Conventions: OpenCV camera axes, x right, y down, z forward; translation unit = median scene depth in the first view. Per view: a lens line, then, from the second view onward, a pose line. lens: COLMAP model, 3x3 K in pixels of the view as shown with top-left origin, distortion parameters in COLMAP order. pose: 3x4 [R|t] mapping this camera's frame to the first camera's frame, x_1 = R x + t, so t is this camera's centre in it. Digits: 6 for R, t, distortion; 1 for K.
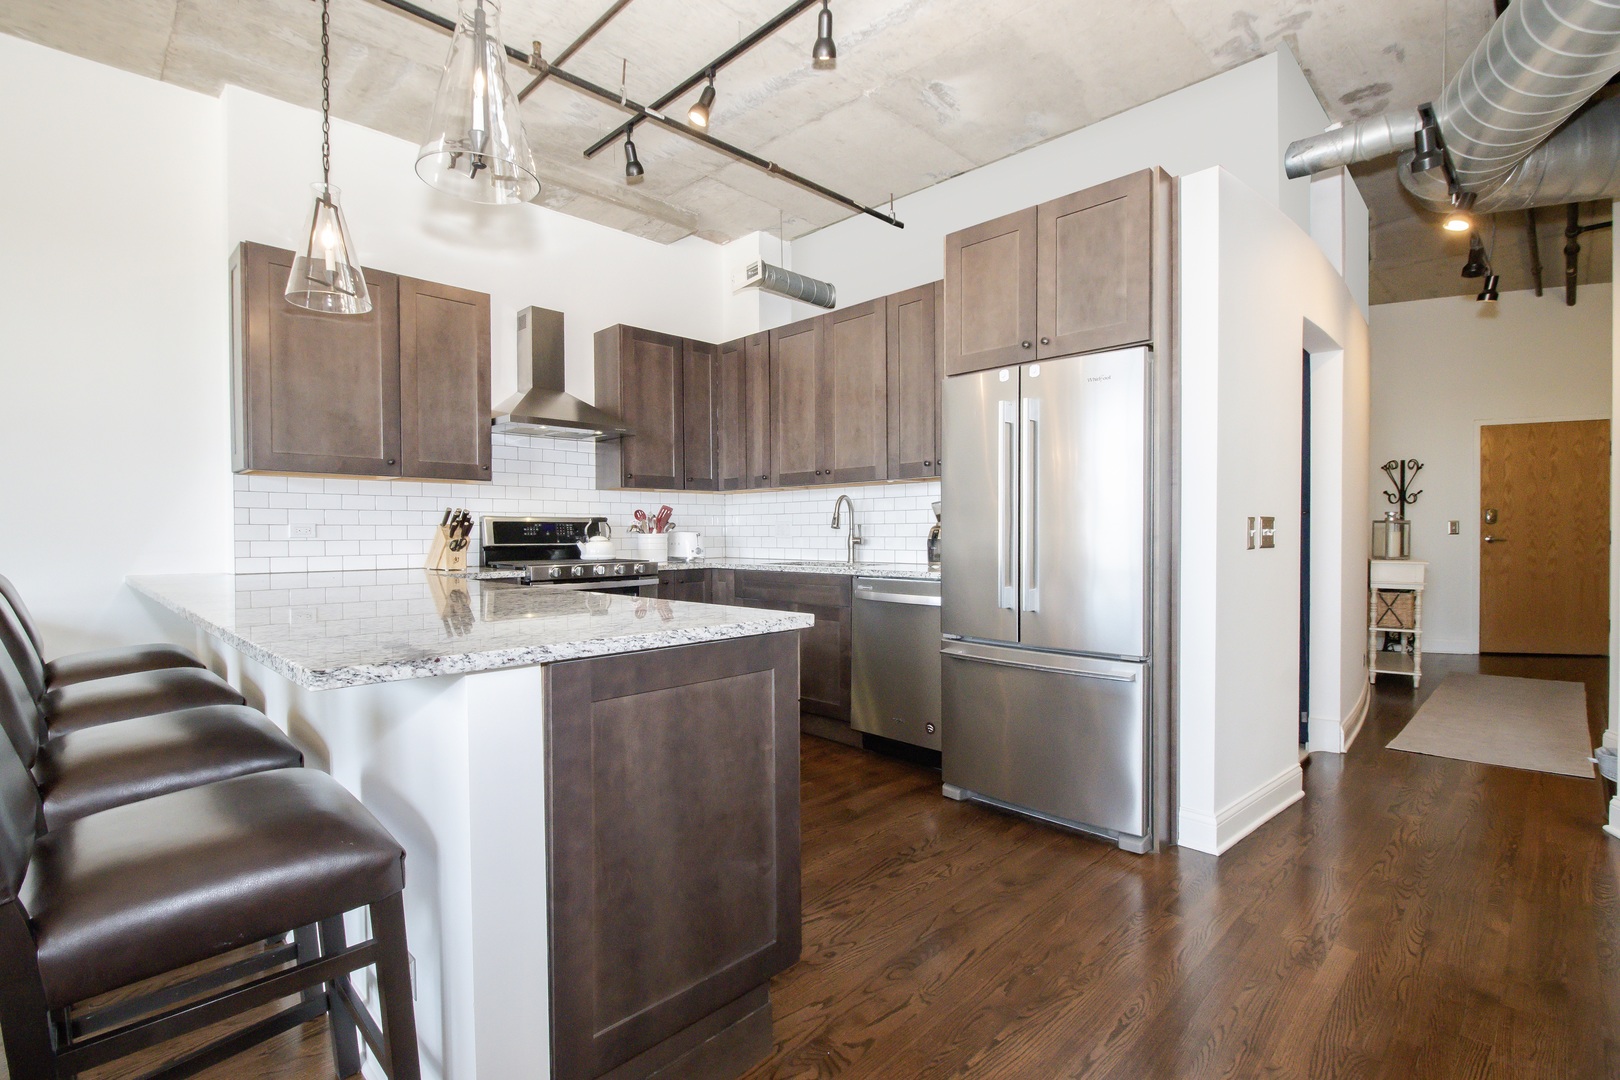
lens RADIAL K [[765.1, 0, 801.8], [0, 765.1, 543.0], [0, 0, 1]] dist [0.002025, -0.000665]
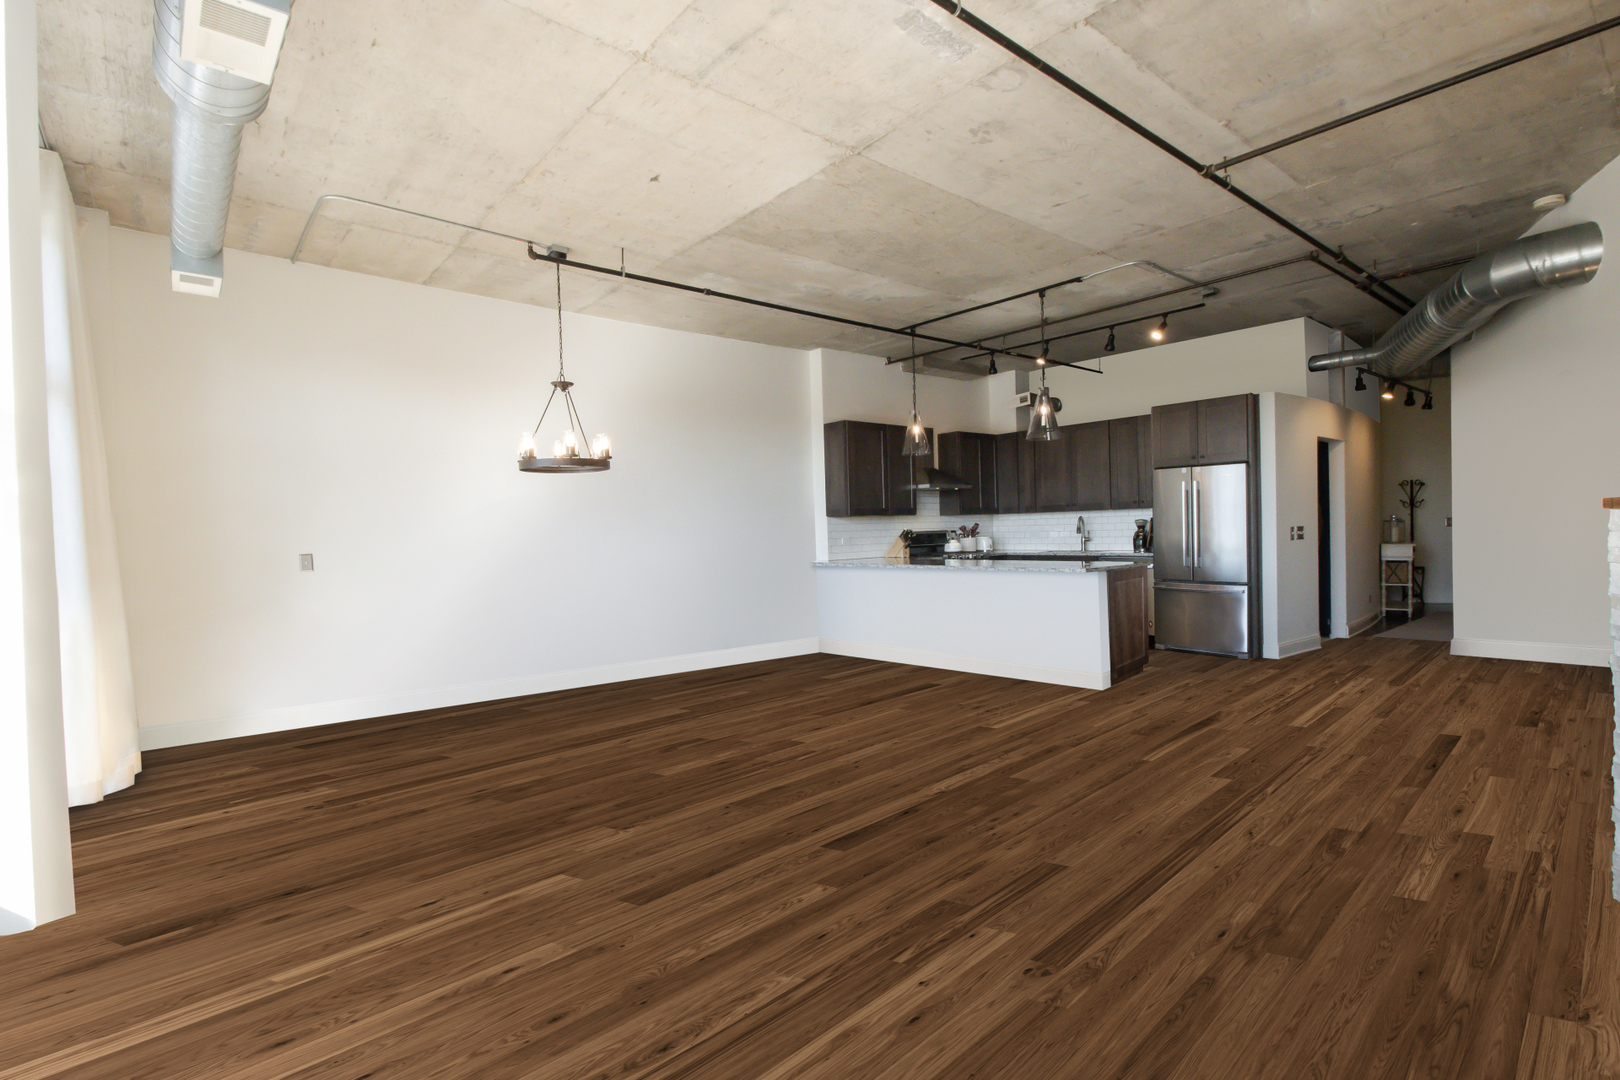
lens RADIAL K [[776.1, 0, 780.1], [0, 776.1, 550.2], [0, 0, 1]] dist [-0.000339, -0.000342]
pose [[0.994807, -0.020609, -0.099672, -0.516316], [0.021855, 0.999696, 0.011424, -0.015061], [0.099406, -0.013543, 0.994955, -1.058672]]
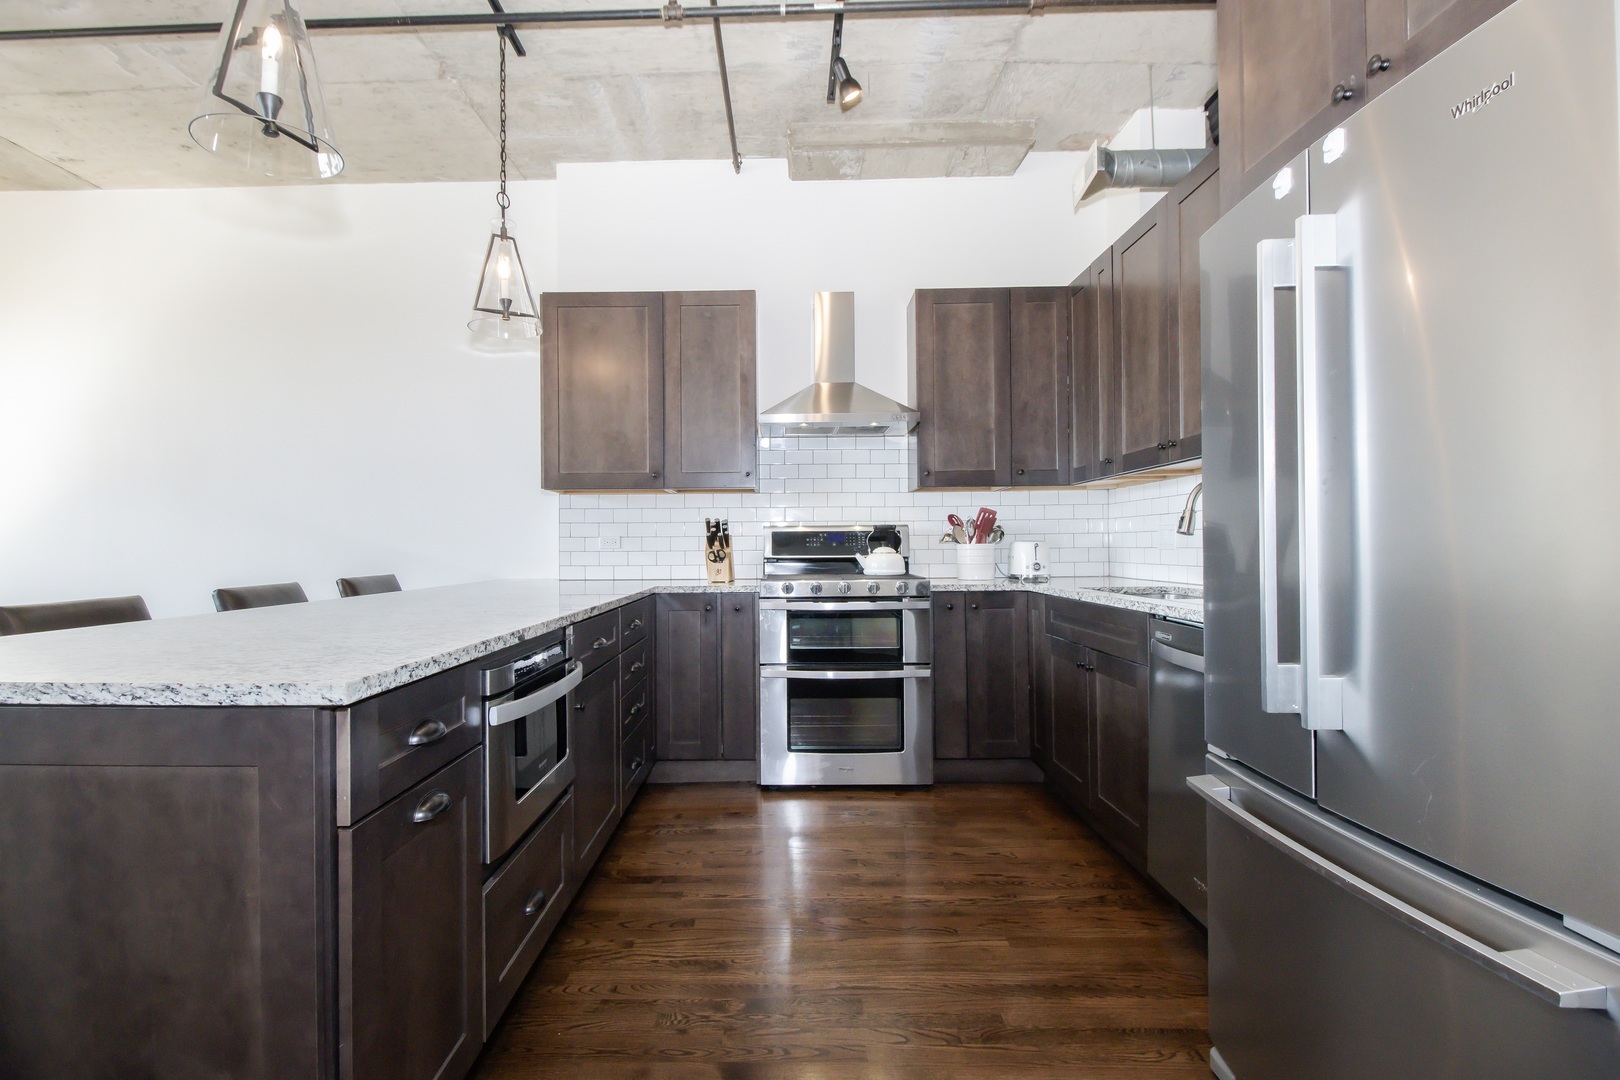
lens RADIAL K [[765.1, 0, 801.8], [0, 765.1, 543.0], [0, 0, 1]] dist [0.002025, -0.000665]
pose [[0.691858, -0.005531, -0.722012, 0.278460], [-0.005712, 0.999897, -0.013134, -0.001944], [0.722011, 0.013211, 0.691756, 0.357082]]
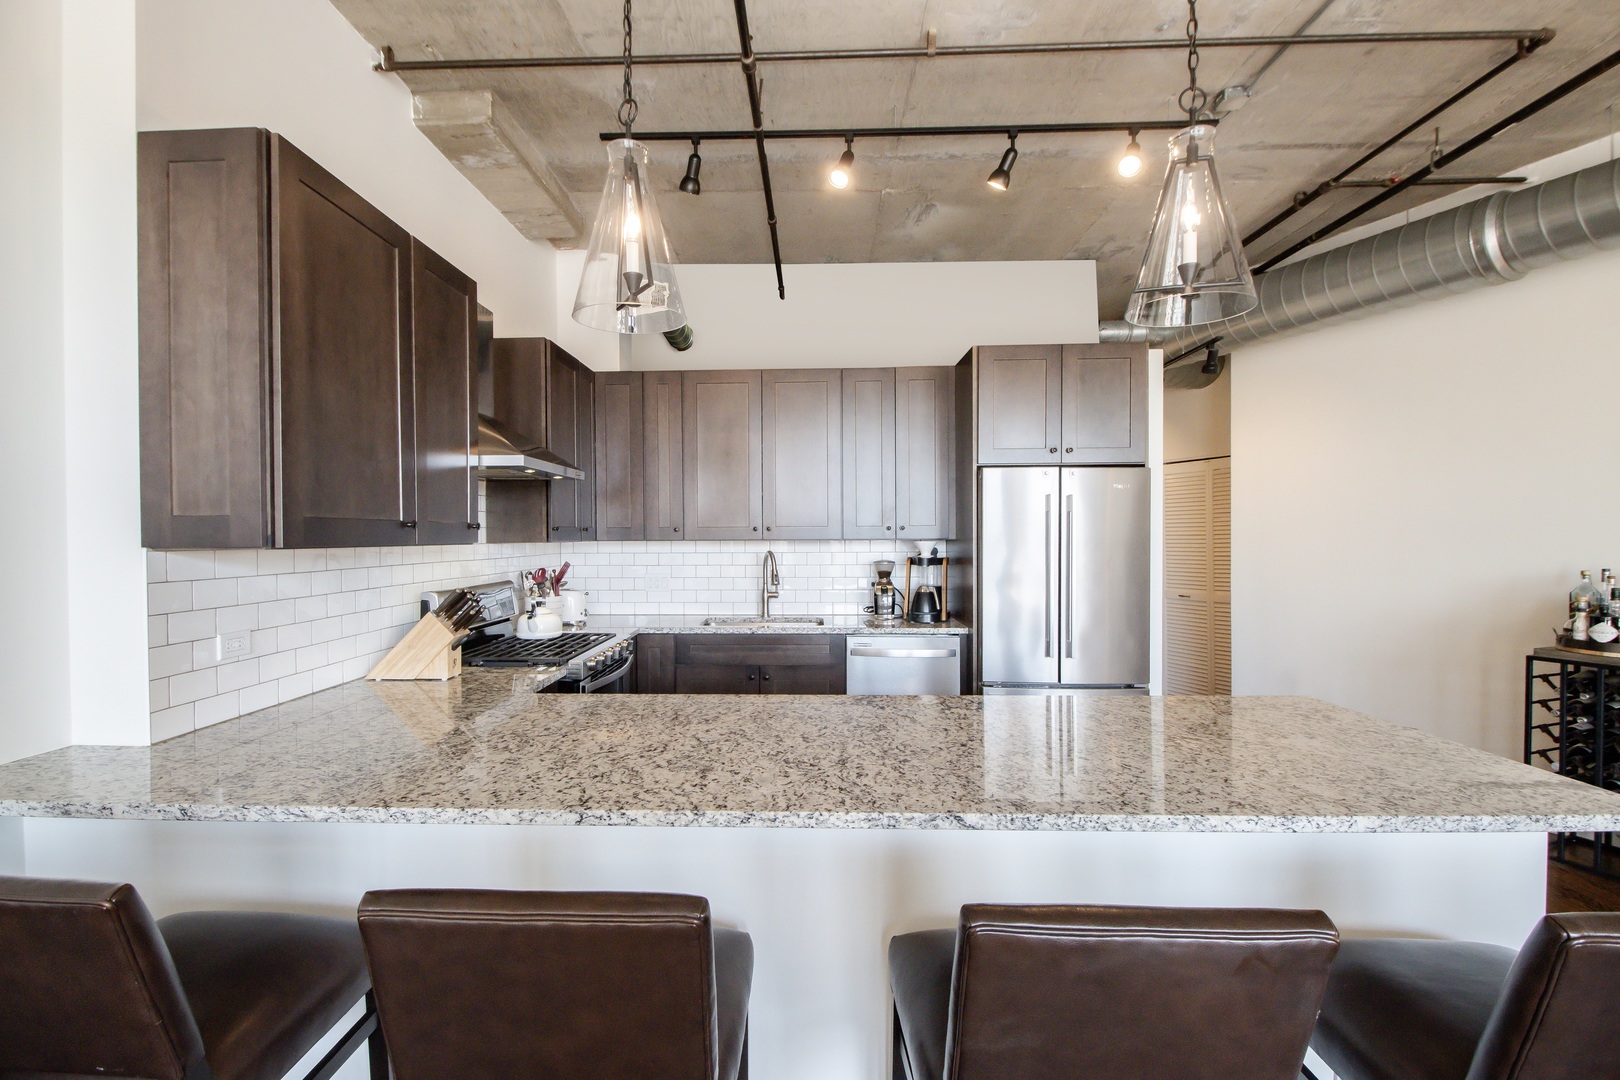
lens RADIAL K [[765.1, 0, 801.8], [0, 765.1, 543.0], [0, 0, 1]] dist [0.002025, -0.000665]
pose [[0.724583, -0.005261, 0.689167, -0.614977], [0.009327, 0.999954, -0.002172, -0.070750], [-0.689124, 0.008002, 0.724599, 0.247645]]
